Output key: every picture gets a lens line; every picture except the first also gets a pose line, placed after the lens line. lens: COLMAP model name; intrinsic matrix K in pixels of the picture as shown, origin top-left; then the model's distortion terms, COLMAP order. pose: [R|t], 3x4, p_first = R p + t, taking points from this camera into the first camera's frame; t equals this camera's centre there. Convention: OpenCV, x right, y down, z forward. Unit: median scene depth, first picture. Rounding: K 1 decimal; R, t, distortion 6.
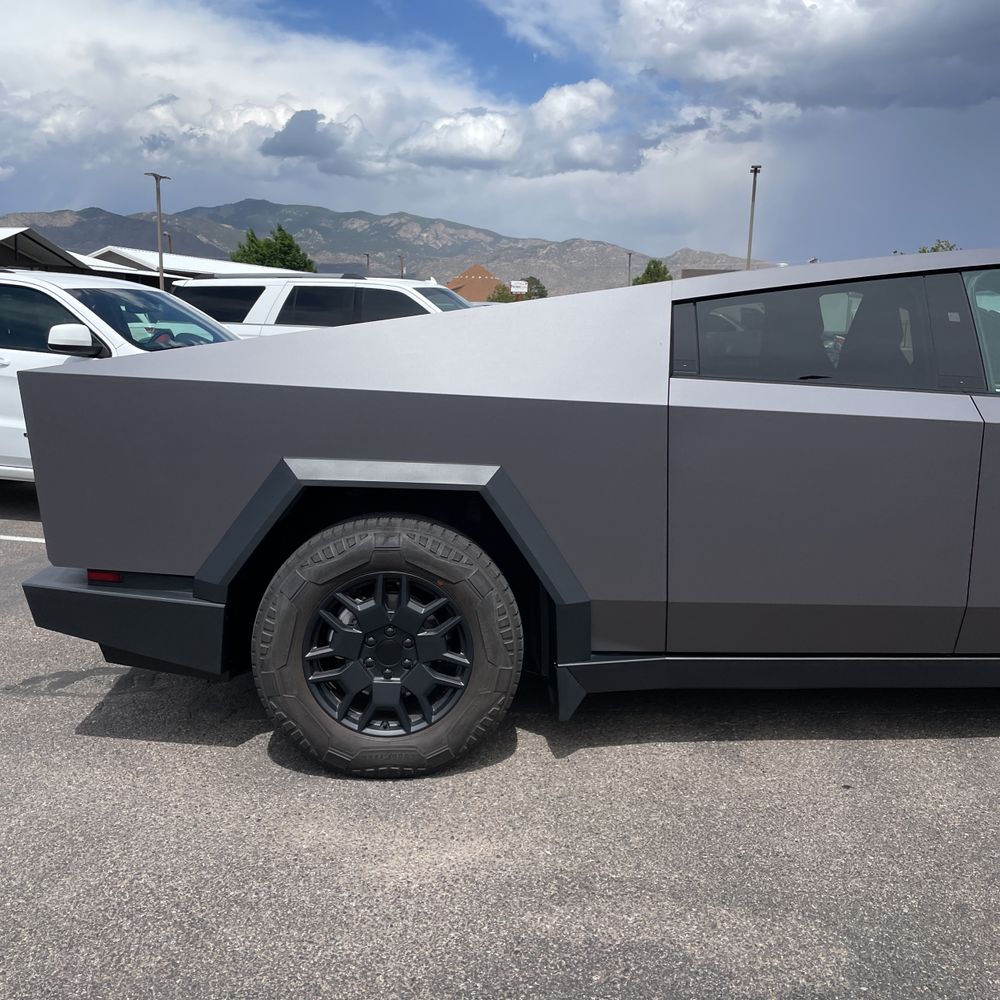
lens RADIAL K [[993.7, 0, 497.4], [0, 993.7, 502.6], [0, 0, 1]] dist [0.025913, 0.000000]
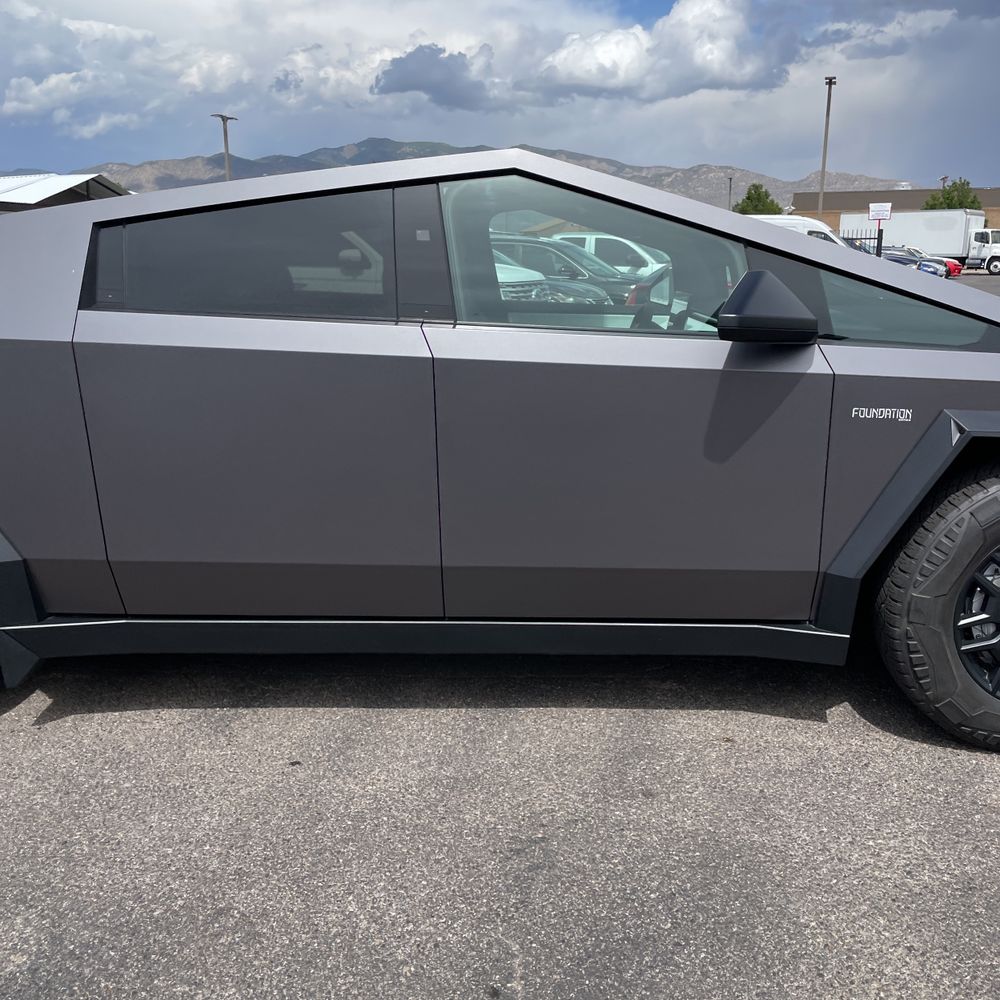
lens RADIAL K [[993.7, 0, 501.5], [0, 993.7, 500.8], [0, 0, 1]] dist [0.025913, 0.000000]
pose [[0.993847, -0.000530, -0.110759, 0.655170], [0.007290, 0.998133, 0.060638, -0.007527], [0.110520, -0.061073, 0.991996, 0.141403]]
